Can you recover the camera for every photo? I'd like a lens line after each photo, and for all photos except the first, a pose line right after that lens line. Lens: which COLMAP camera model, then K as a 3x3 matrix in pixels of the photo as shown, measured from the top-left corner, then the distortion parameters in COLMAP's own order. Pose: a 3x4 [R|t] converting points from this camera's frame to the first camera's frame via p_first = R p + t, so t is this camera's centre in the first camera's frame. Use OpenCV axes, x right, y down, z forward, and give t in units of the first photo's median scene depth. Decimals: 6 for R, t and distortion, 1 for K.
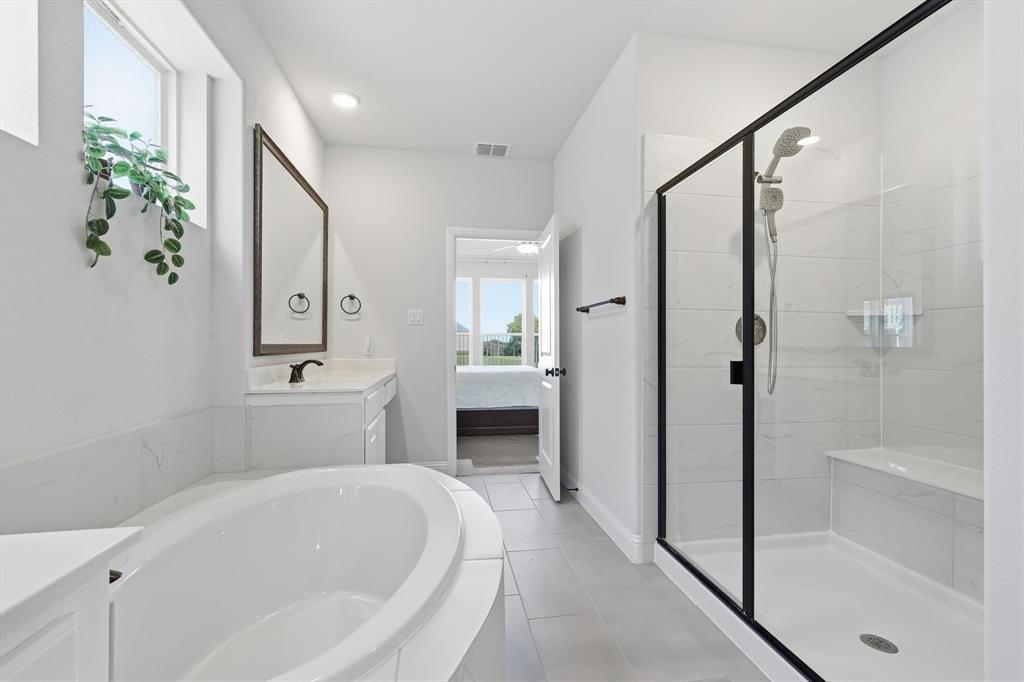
lens RADIAL K [[454.4, 0, 517.0], [0, 454.4, 342.2], [0, 0, 1]] dist [0.003905, -0.000321]
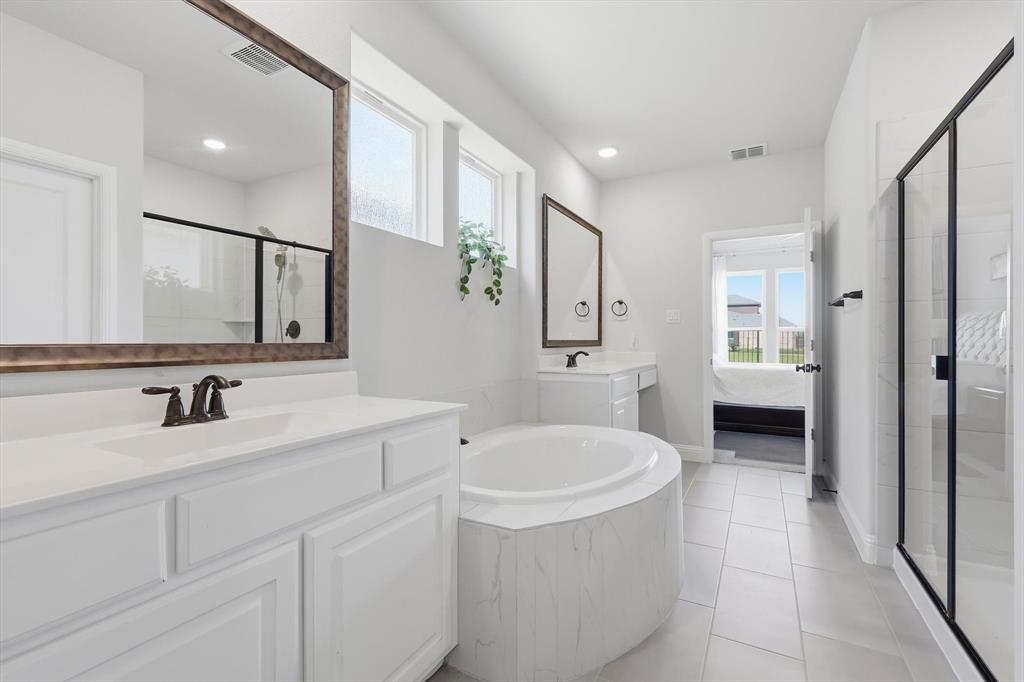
lens RADIAL K [[454.4, 0, 509.9], [0, 454.4, 343.5], [0, 0, 1]] dist [0.003905, -0.000321]
pose [[0.784377, 0.002588, -0.620279, 0.263232], [0.003411, 0.999958, 0.008486, 0.002839], [0.620275, -0.008772, 0.784335, -0.244371]]
